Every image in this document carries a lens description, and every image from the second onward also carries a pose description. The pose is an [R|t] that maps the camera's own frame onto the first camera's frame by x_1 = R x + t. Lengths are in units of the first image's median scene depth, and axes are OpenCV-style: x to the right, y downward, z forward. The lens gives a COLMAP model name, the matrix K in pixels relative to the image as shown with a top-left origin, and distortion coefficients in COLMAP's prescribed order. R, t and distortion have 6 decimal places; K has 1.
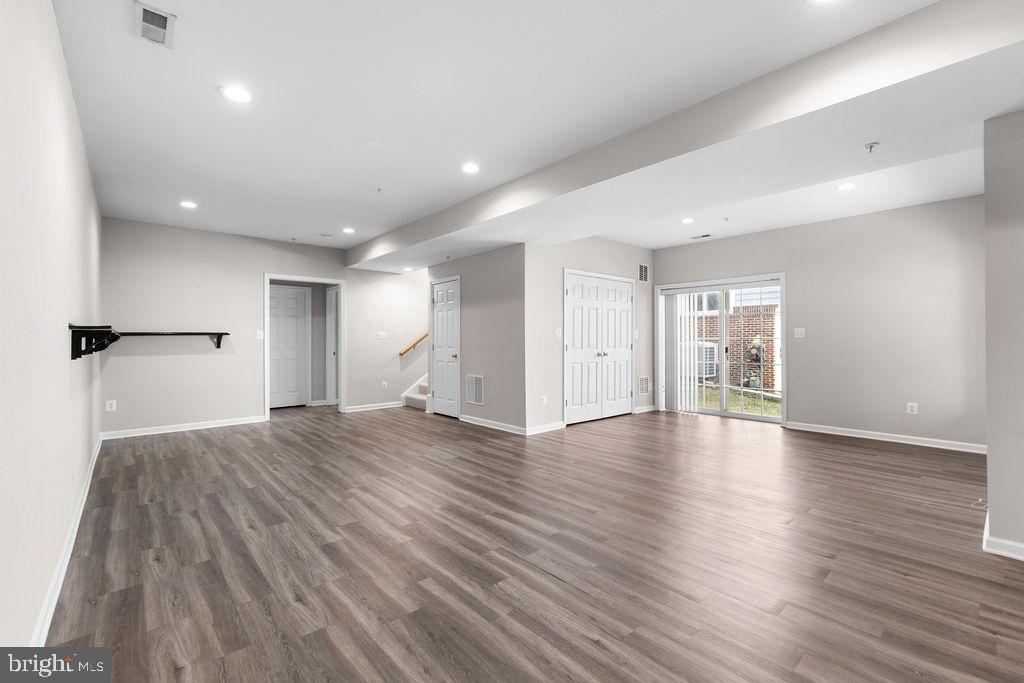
lens RADIAL K [[432.3, 0, 520.1], [0, 432.3, 339.7], [0, 0, 1]] dist [-0.002425, 0.000876]
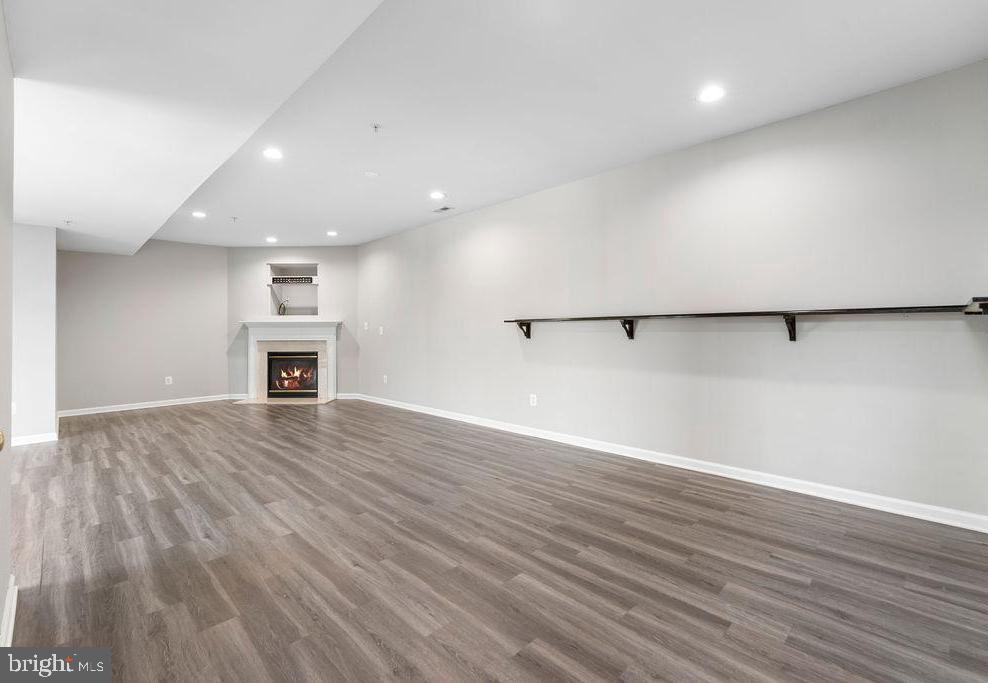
lens RADIAL K [[446.1, 0, 479.0], [0, 446.1, 329.0], [0, 0, 1]] dist [-0.005506, -0.000539]
pose [[-0.999725, 0.010963, -0.020744, -0.594417], [0.011029, 0.999934, -0.003071, 0.004462], [0.020709, -0.003299, -0.999780, 2.171036]]
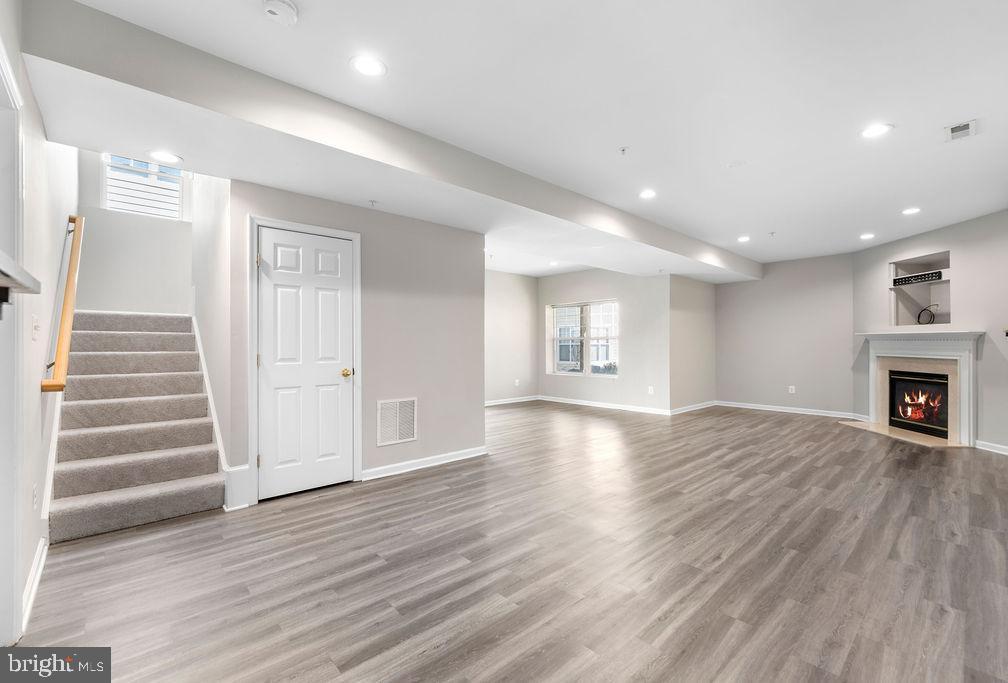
lens RADIAL K [[425.6, 0, 511.0], [0, 425.6, 344.2], [0, 0, 1]] dist [-0.002425, 0.000876]
pose [[-0.005524, 0.004053, 0.999977, -1.340441], [-0.000979, 0.999991, -0.004059, 0.002486], [-0.999984, -0.001002, -0.005520, 1.488376]]
